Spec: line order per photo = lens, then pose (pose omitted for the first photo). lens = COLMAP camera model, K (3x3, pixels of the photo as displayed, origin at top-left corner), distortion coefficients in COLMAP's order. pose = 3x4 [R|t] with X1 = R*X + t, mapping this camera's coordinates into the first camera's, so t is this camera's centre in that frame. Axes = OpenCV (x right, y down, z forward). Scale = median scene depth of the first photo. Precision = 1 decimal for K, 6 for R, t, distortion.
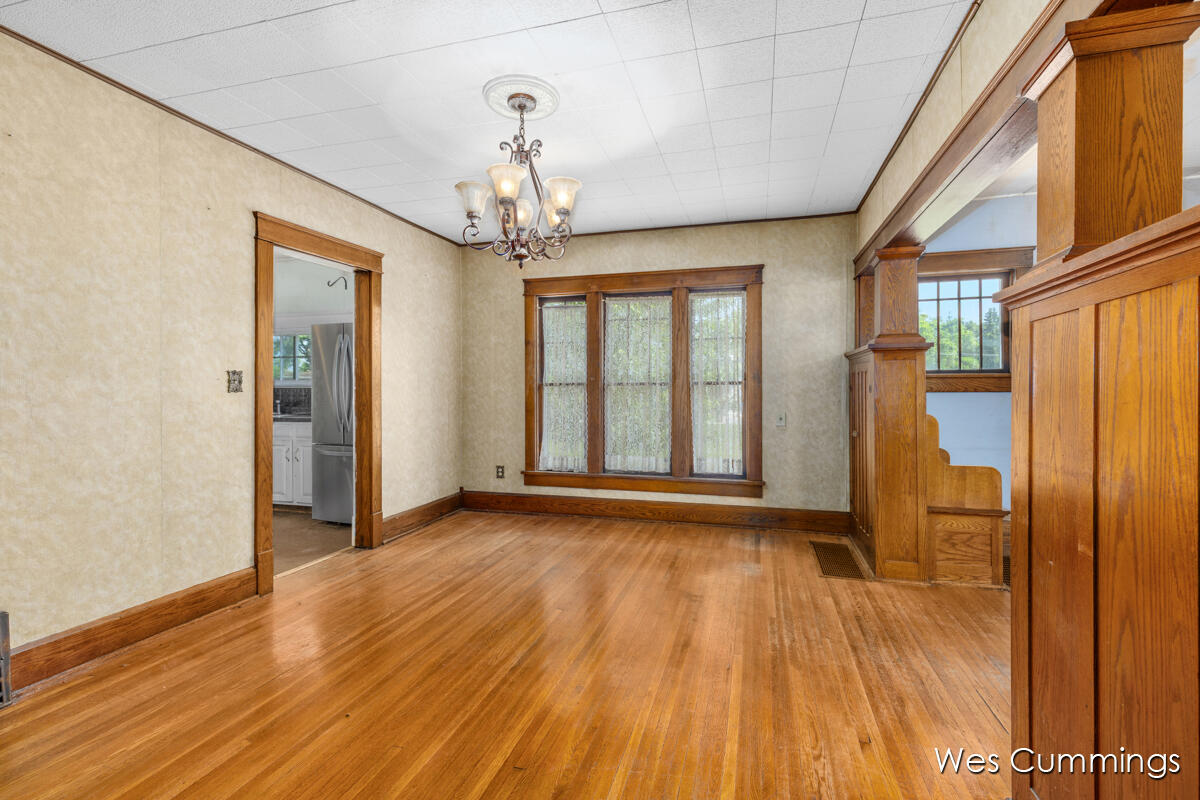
lens RADIAL K [[540.4, 0, 602.0], [0, 540.4, 388.9], [0, 0, 1]] dist [0.006216, -0.000150]
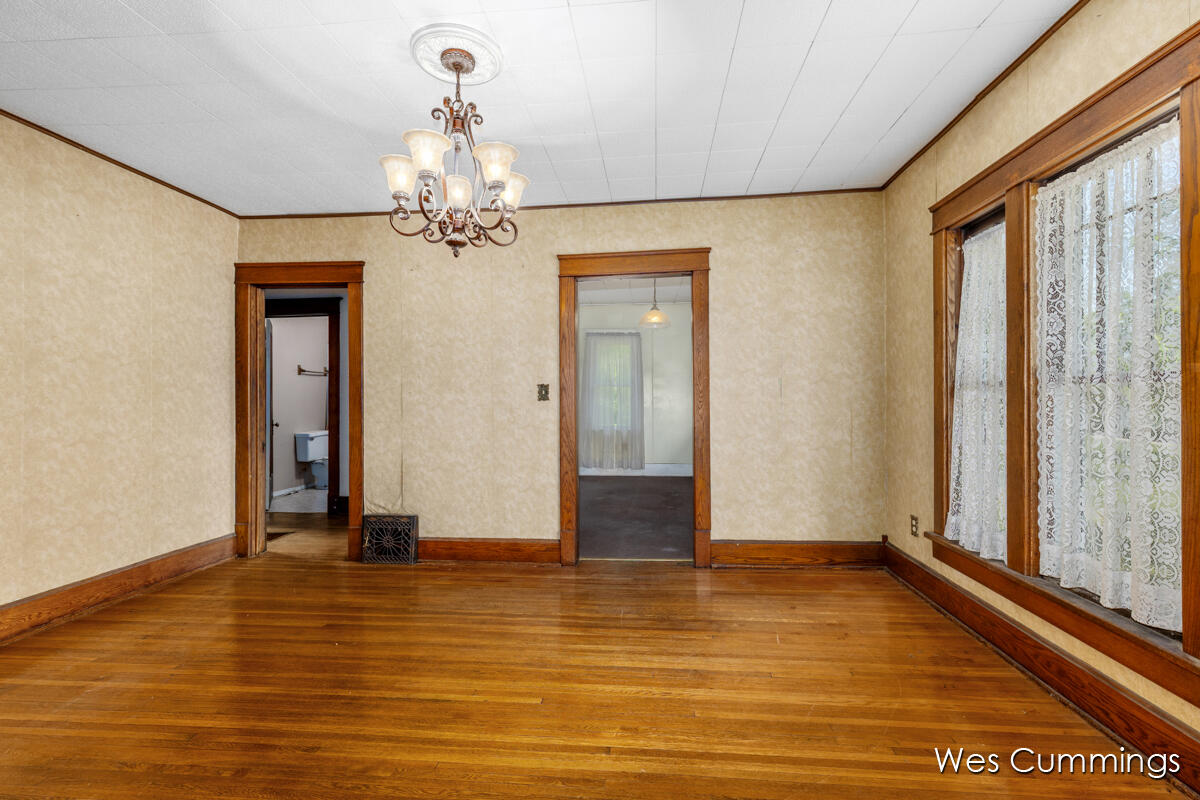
lens RADIAL K [[540.4, 0, 607.4], [0, 540.4, 395.3], [0, 0, 1]] dist [0.006216, -0.000150]
pose [[0.184643, -0.004461, -0.982796, 0.627760], [0.011754, 0.999928, -0.002331, -0.001830], [0.982735, -0.011121, 0.184682, 0.914669]]
